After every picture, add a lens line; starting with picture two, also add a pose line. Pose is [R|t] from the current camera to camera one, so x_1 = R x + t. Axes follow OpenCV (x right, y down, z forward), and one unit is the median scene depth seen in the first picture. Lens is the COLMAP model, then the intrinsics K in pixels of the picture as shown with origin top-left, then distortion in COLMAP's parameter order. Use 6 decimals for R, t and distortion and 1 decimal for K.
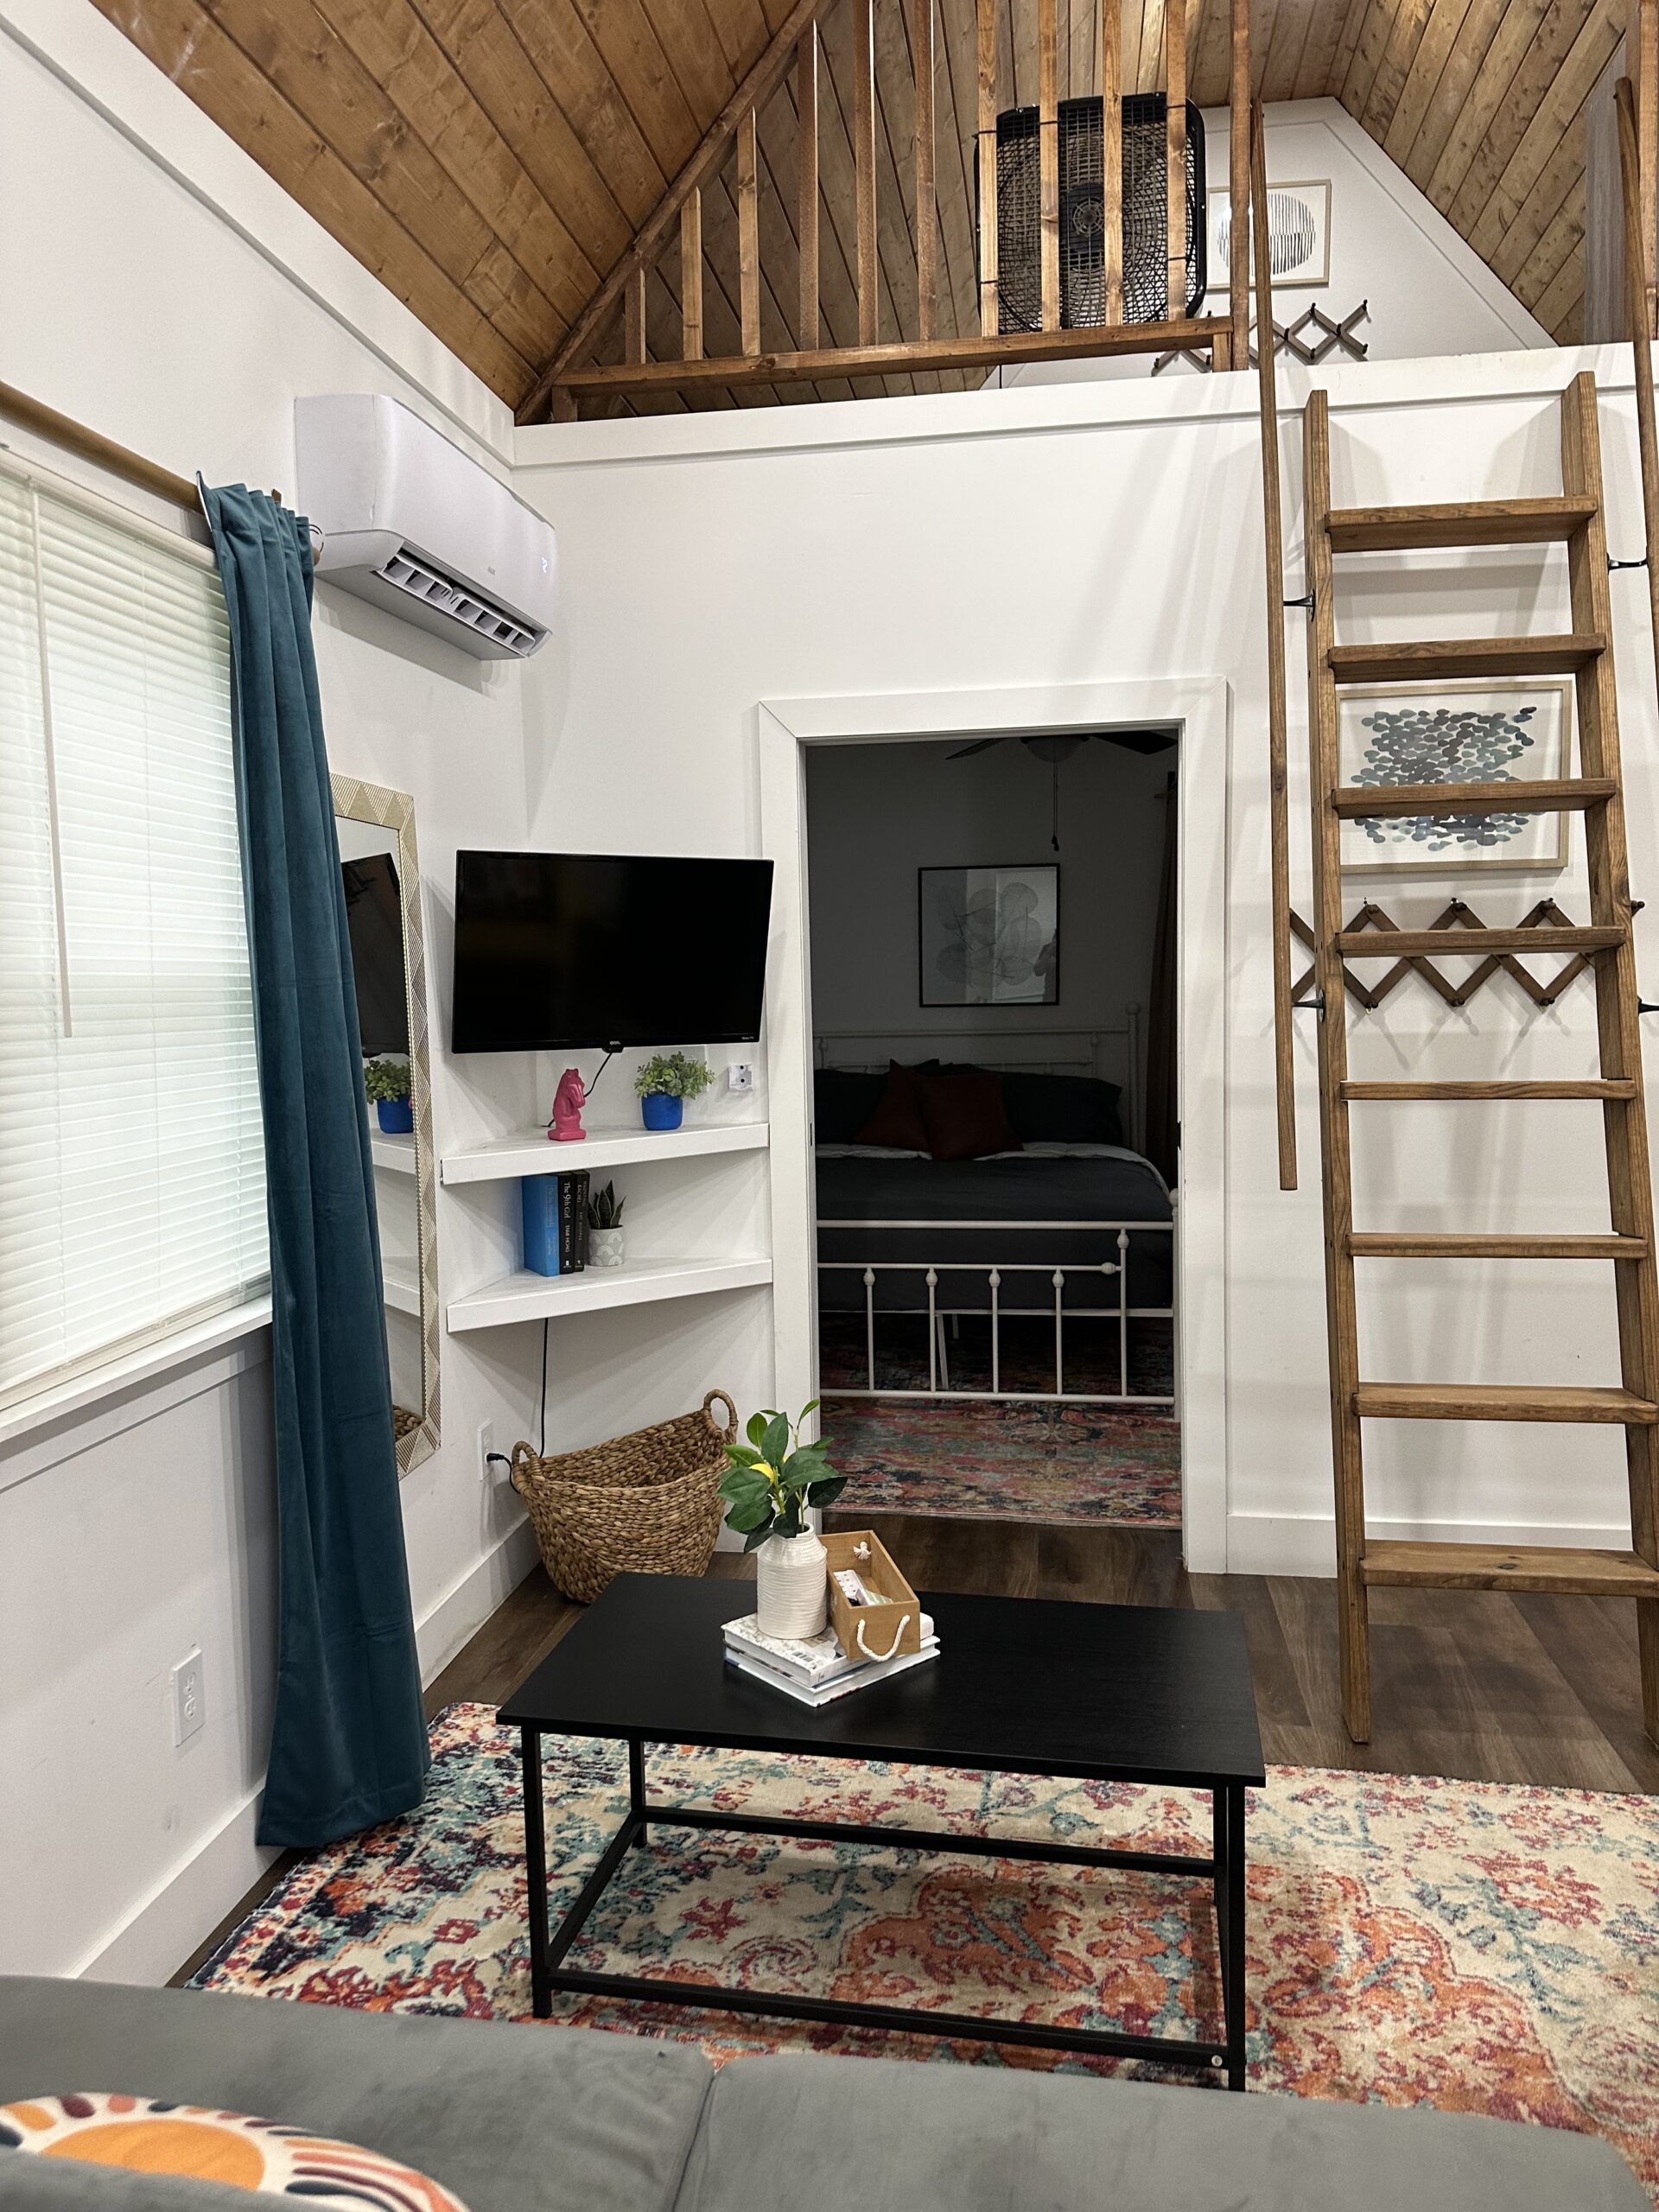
lens RADIAL K [[1552.8, 0, 844.0], [0, 1552.8, 1094.6], [0, 0, 1]] dist [0.064832, -0.076149]
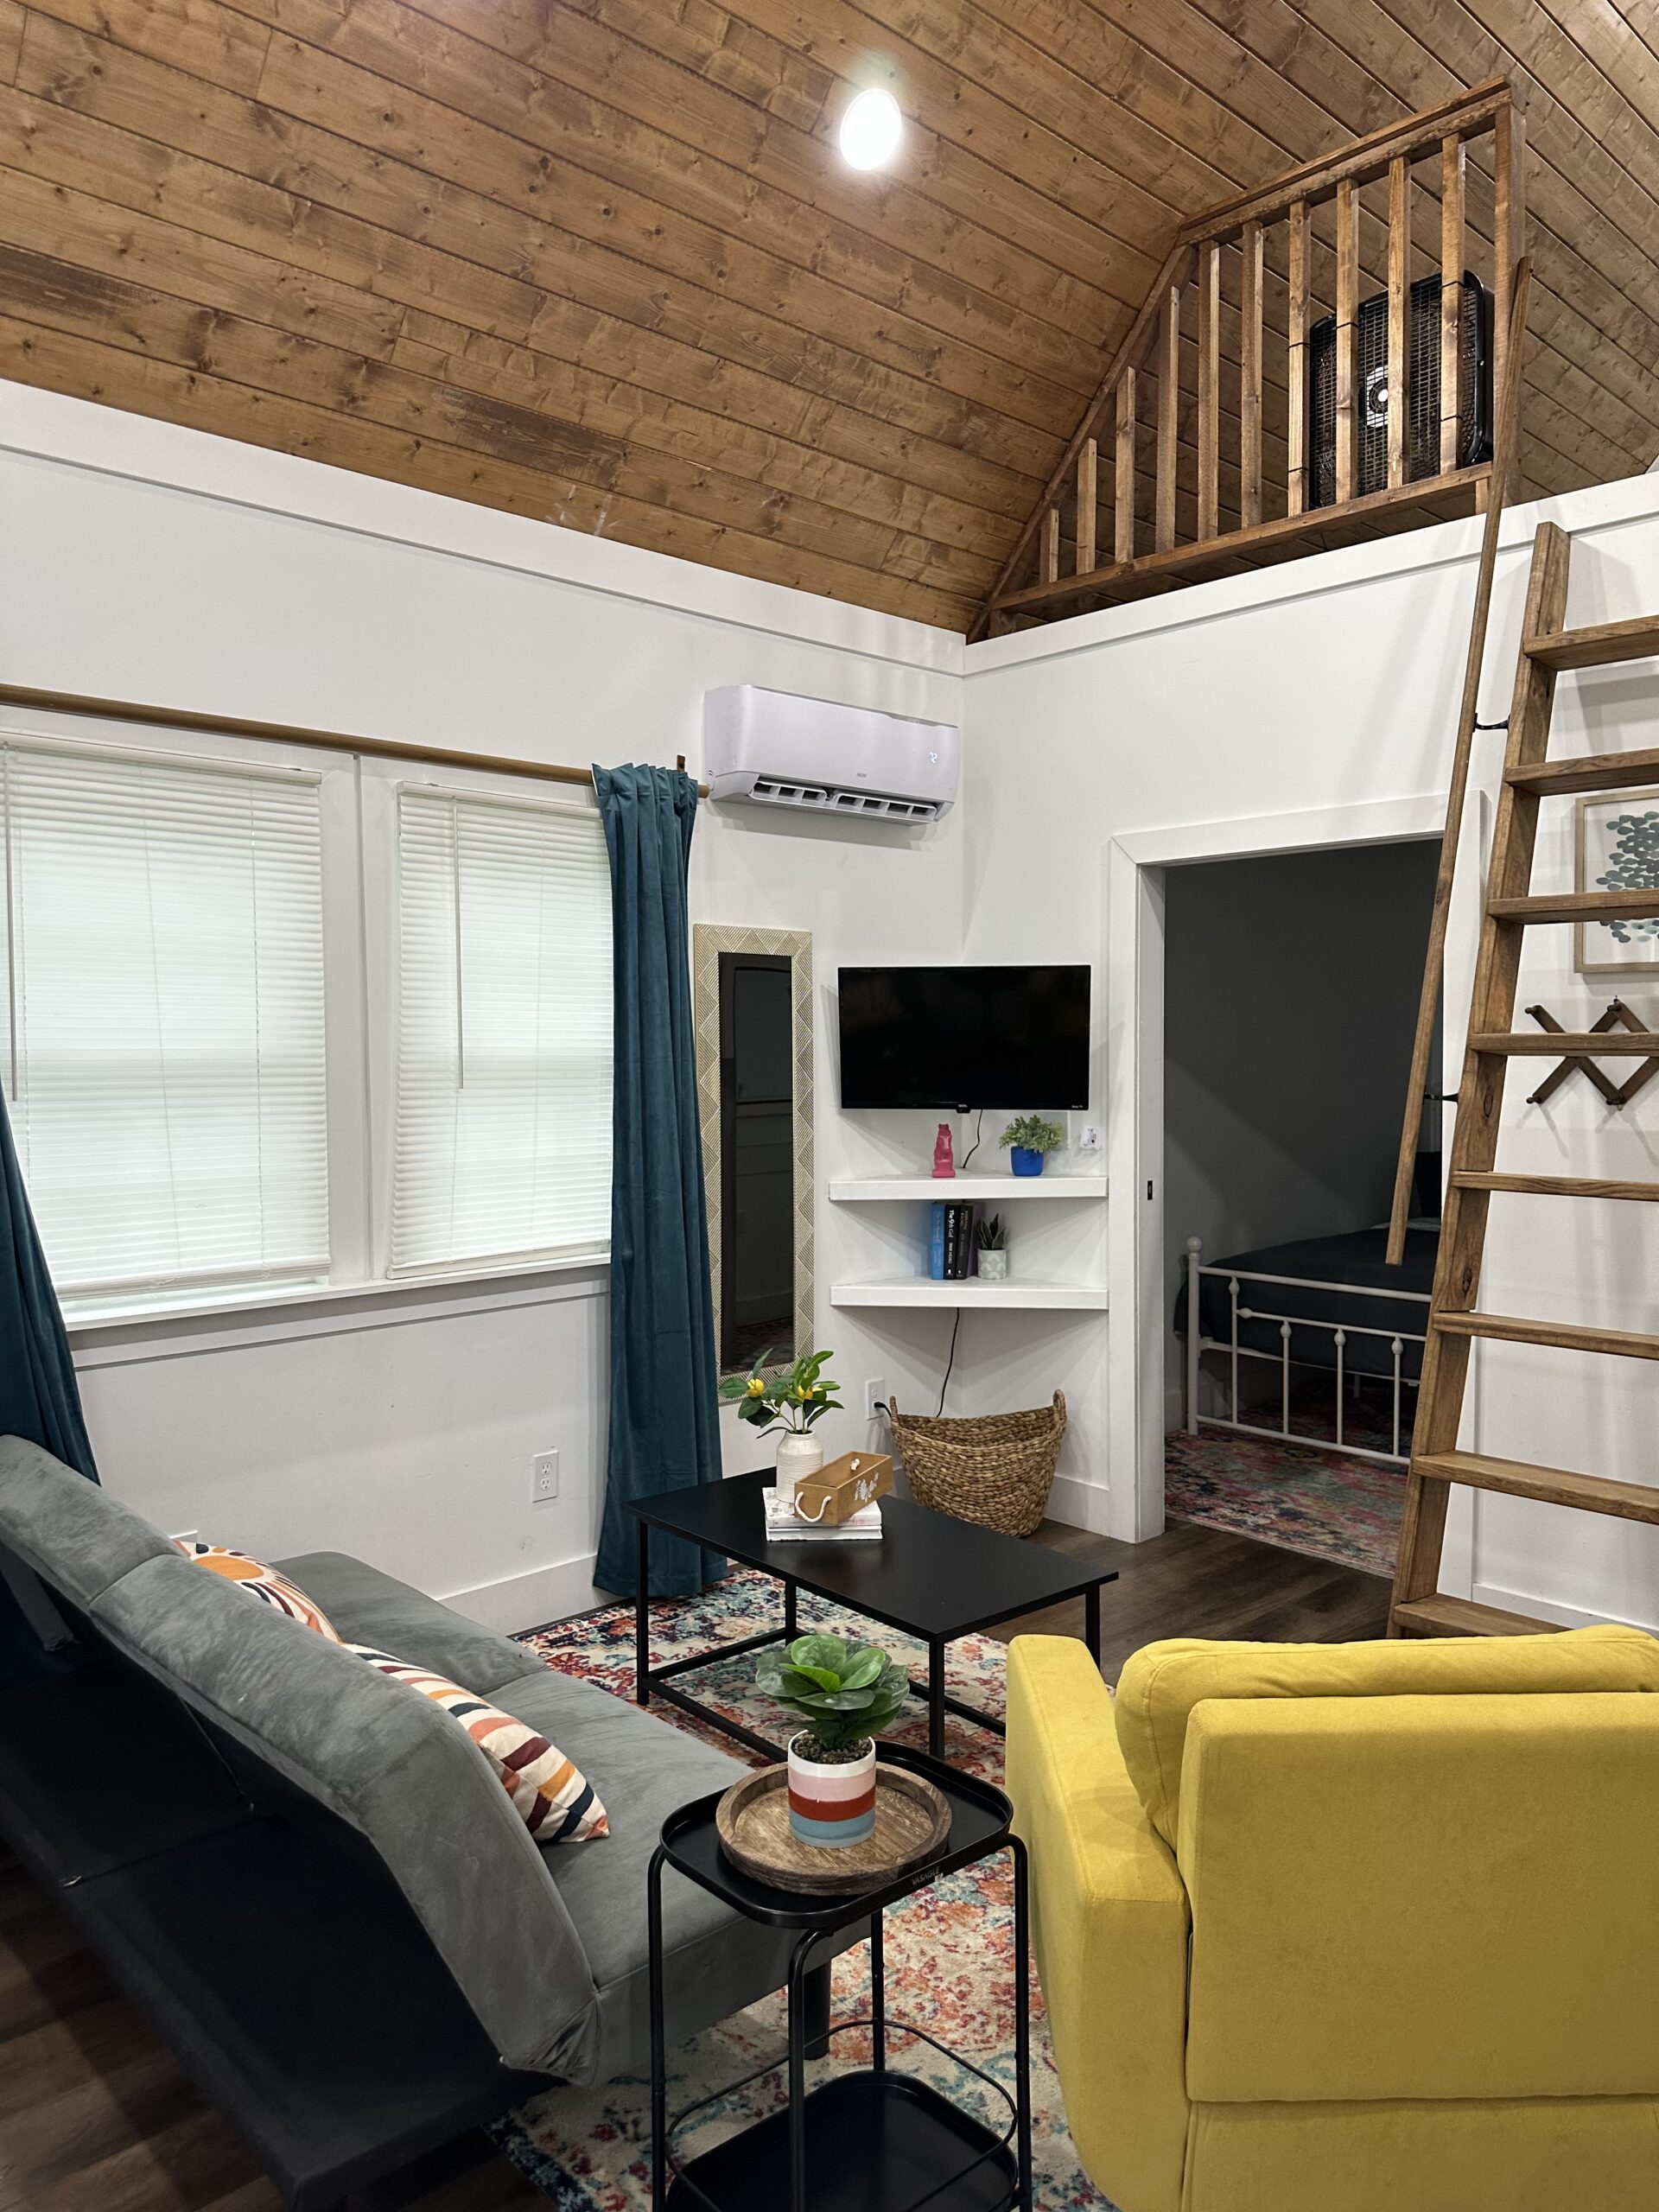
lens RADIAL K [[1552.8, 0, 823.4], [0, 1552.8, 1094.8], [0, 0, 1]] dist [0.064832, -0.076149]
pose [[0.788360, 0.038948, -0.613980, 0.564868], [-0.061631, 0.997973, -0.015829, -0.014431], [0.612119, 0.050319, 0.789163, -0.113971]]
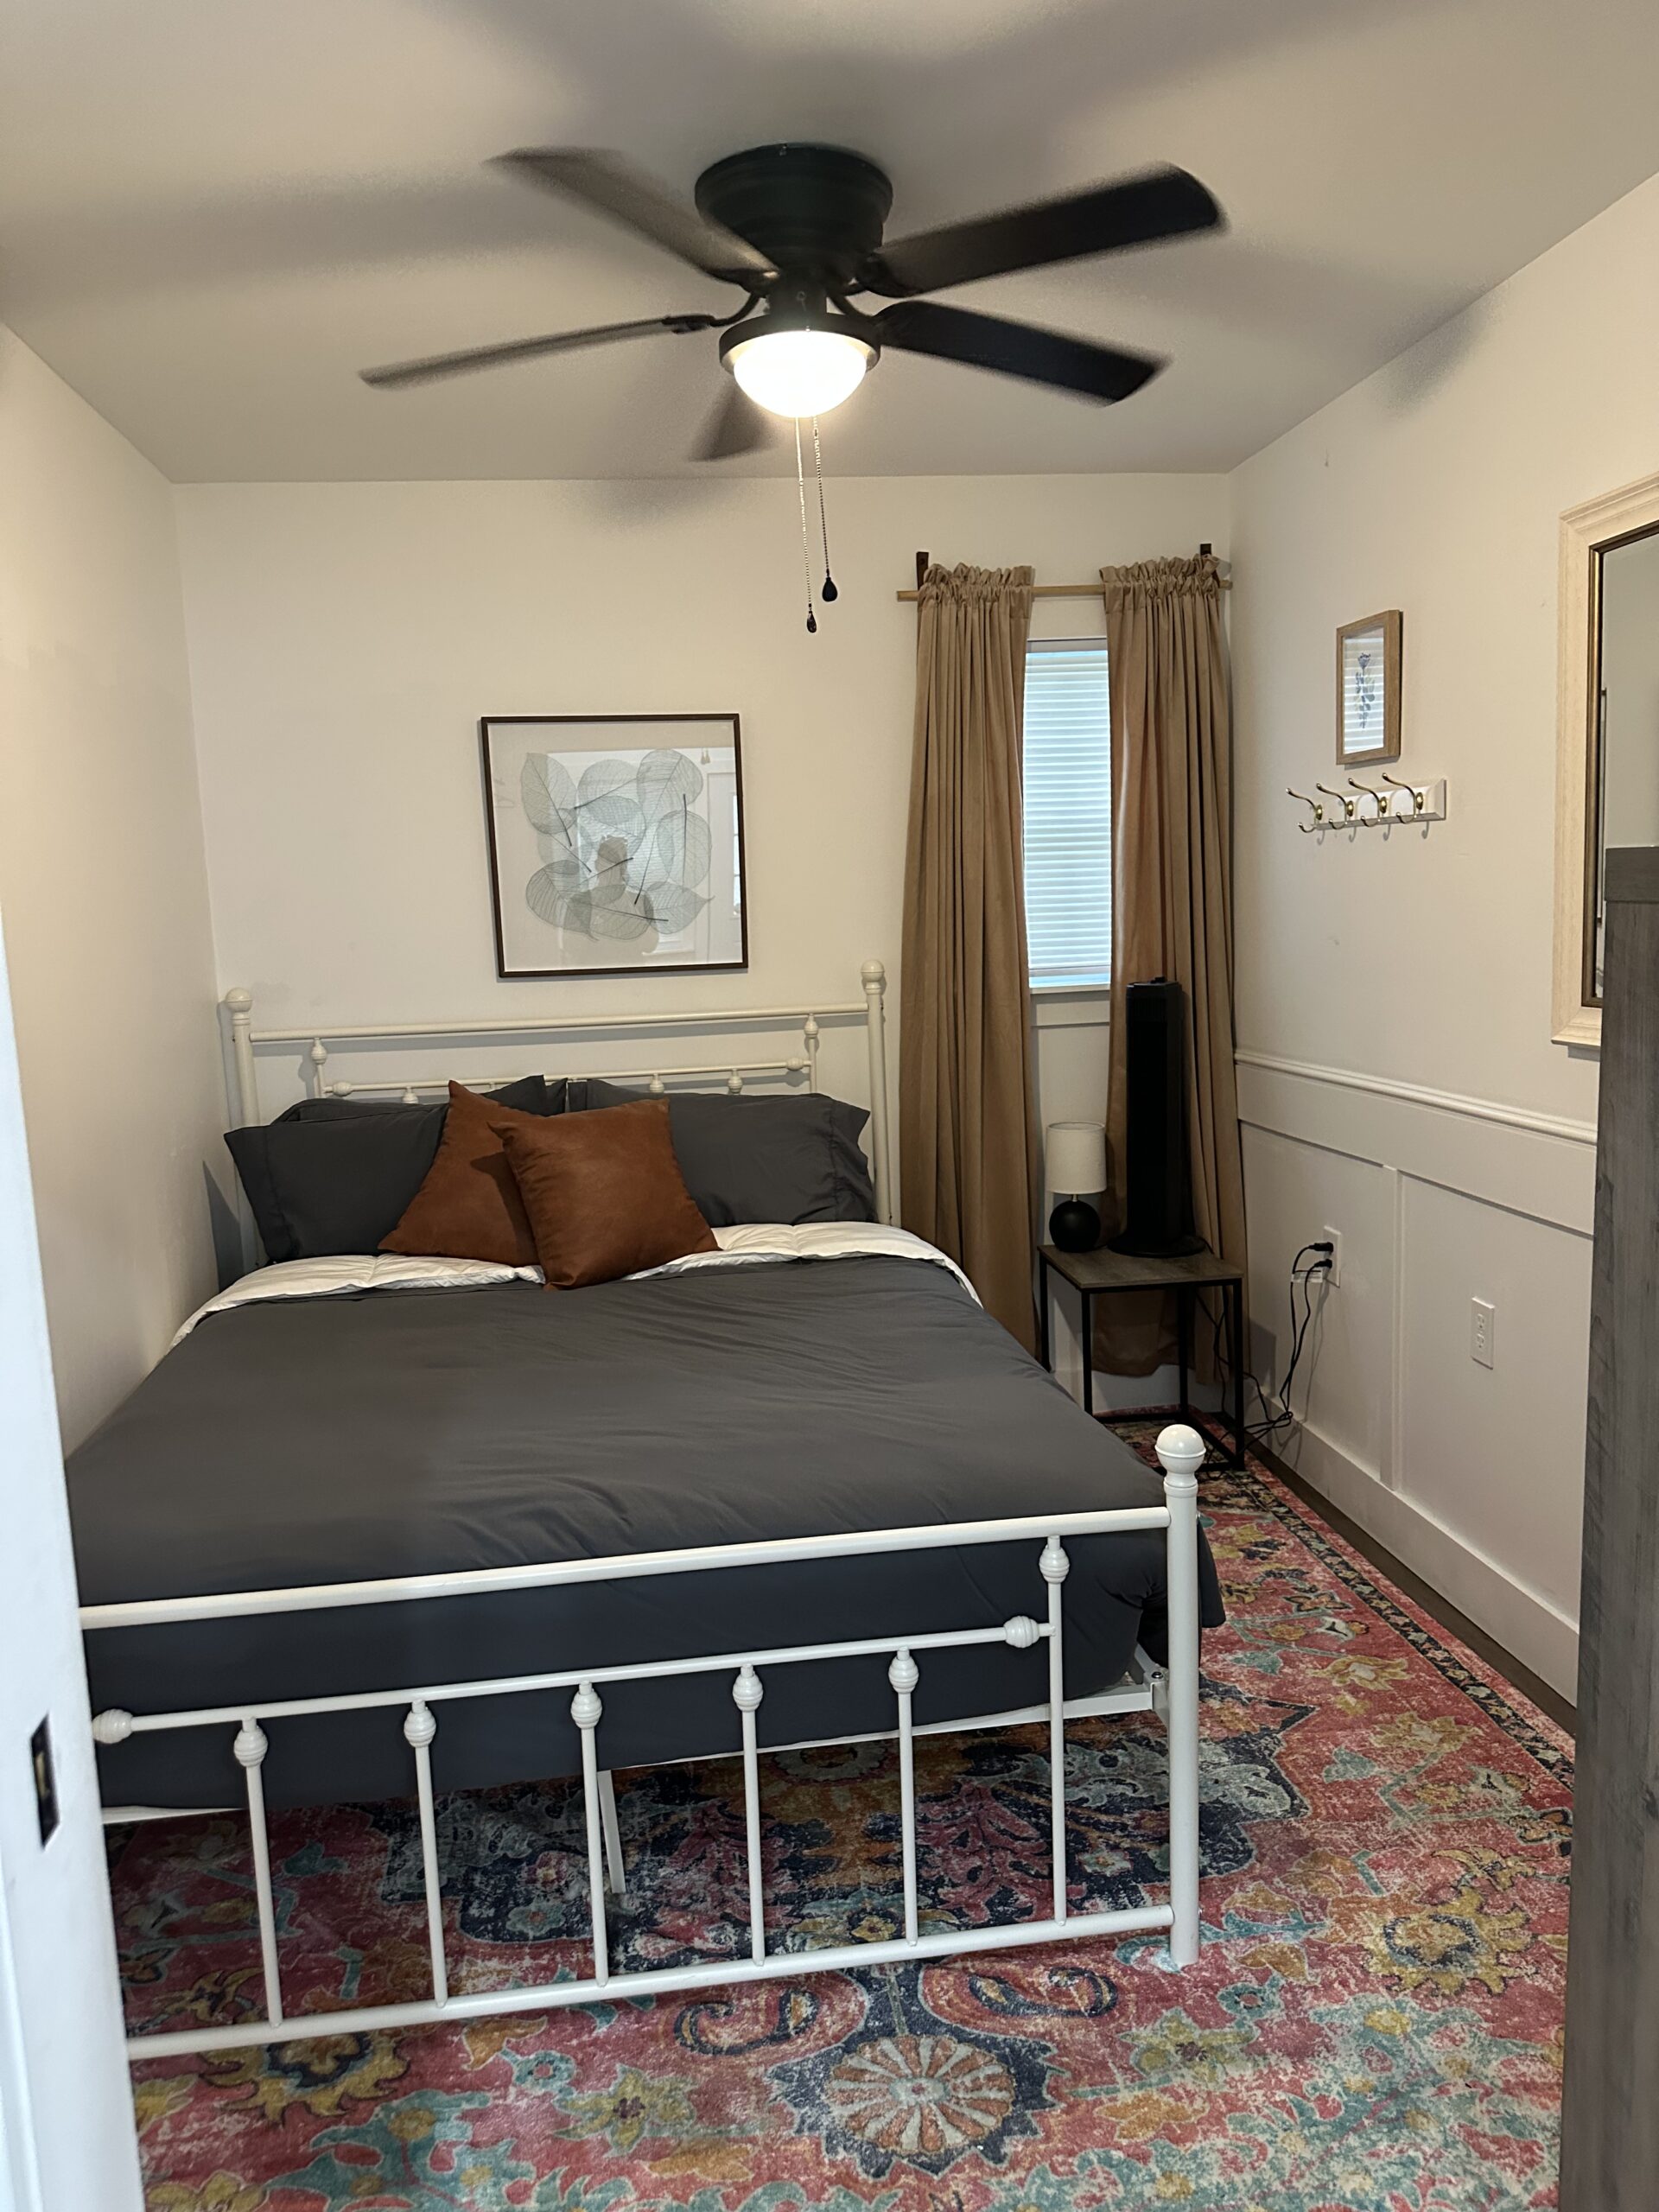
lens RADIAL K [[1552.8, 0, 823.6], [0, 1552.8, 1113.5], [0, 0, 1]] dist [0.064832, -0.076149]
pose [[0.964490, -0.053373, 0.258669, 0.029172], [0.040321, 0.997644, 0.055511, -0.069714], [-0.261023, -0.043110, 0.964370, 0.879624]]
